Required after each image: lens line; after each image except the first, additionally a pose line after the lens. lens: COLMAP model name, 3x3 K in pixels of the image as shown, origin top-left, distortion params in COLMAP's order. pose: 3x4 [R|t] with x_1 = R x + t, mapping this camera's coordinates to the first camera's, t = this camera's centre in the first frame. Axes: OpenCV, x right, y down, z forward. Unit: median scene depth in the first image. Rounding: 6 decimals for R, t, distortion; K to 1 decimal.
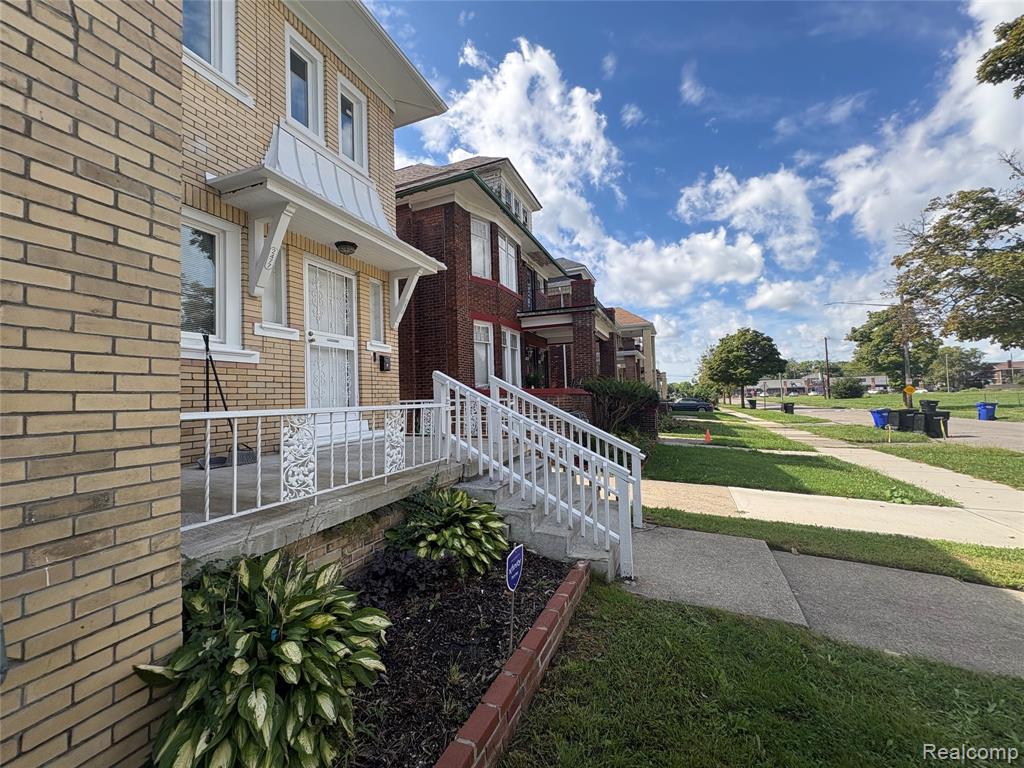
lens RADIAL K [[411.1, 0, 514.6], [0, 411.1, 380.9], [0, 0, 1]] dist [0.002471, 0.000021]
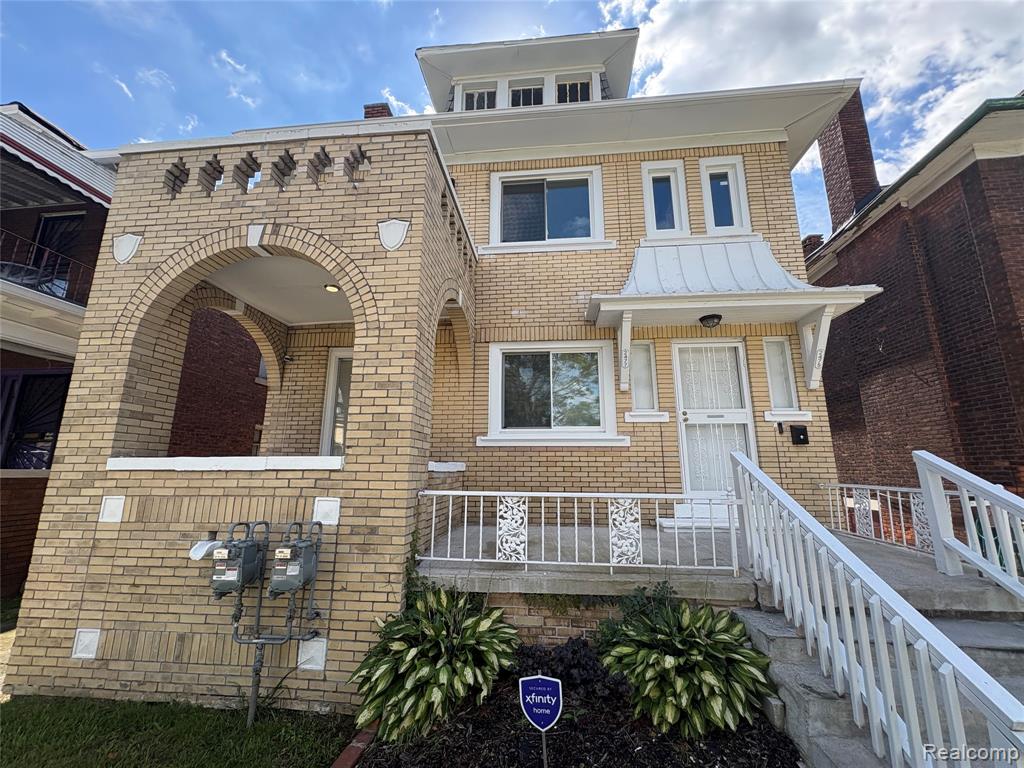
lens RADIAL K [[411.1, 0, 508.6], [0, 411.1, 384.7], [0, 0, 1]] dist [0.002471, 0.000021]
pose [[0.274136, -0.164545, -0.947510, 0.353628], [0.026476, 0.986172, -0.163599, -0.025748], [0.961327, 0.019762, 0.274701, 0.263459]]
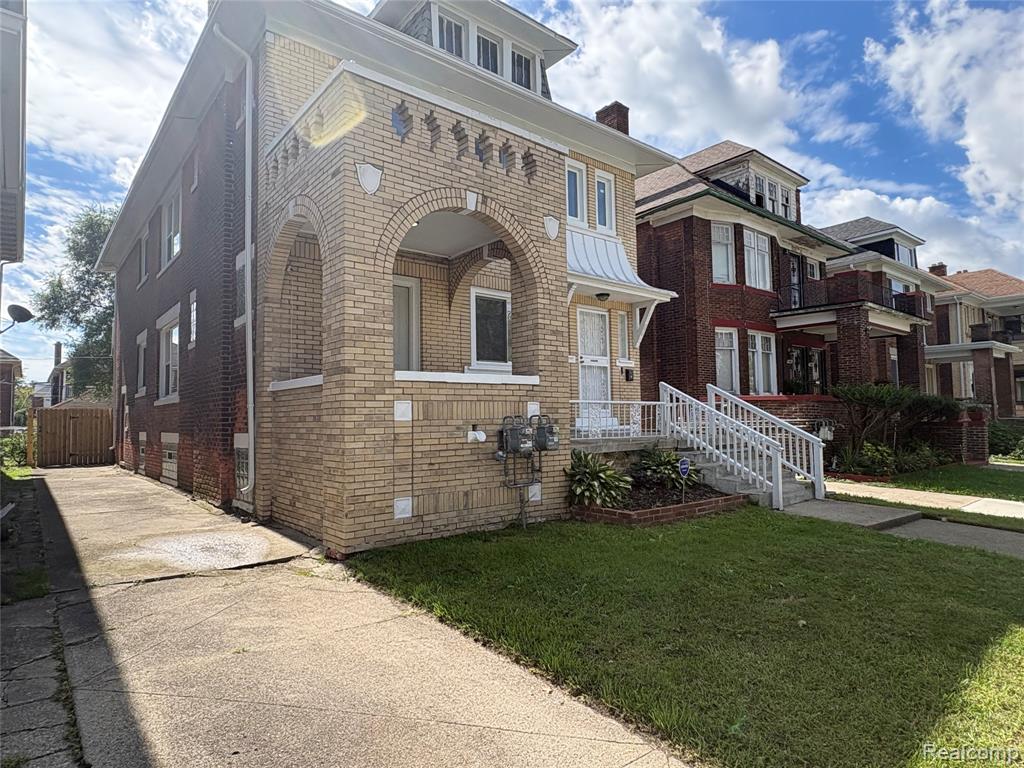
lens RADIAL K [[598.1, 0, 512.1], [0, 598.1, 385.1], [0, 0, 1]] dist [-0.001766, -0.000029]
pose [[0.878506, -0.010346, -0.477619, 0.301170], [0.007243, 0.999939, -0.008338, 0.002050], [0.477676, 0.003866, 0.878528, -0.967198]]
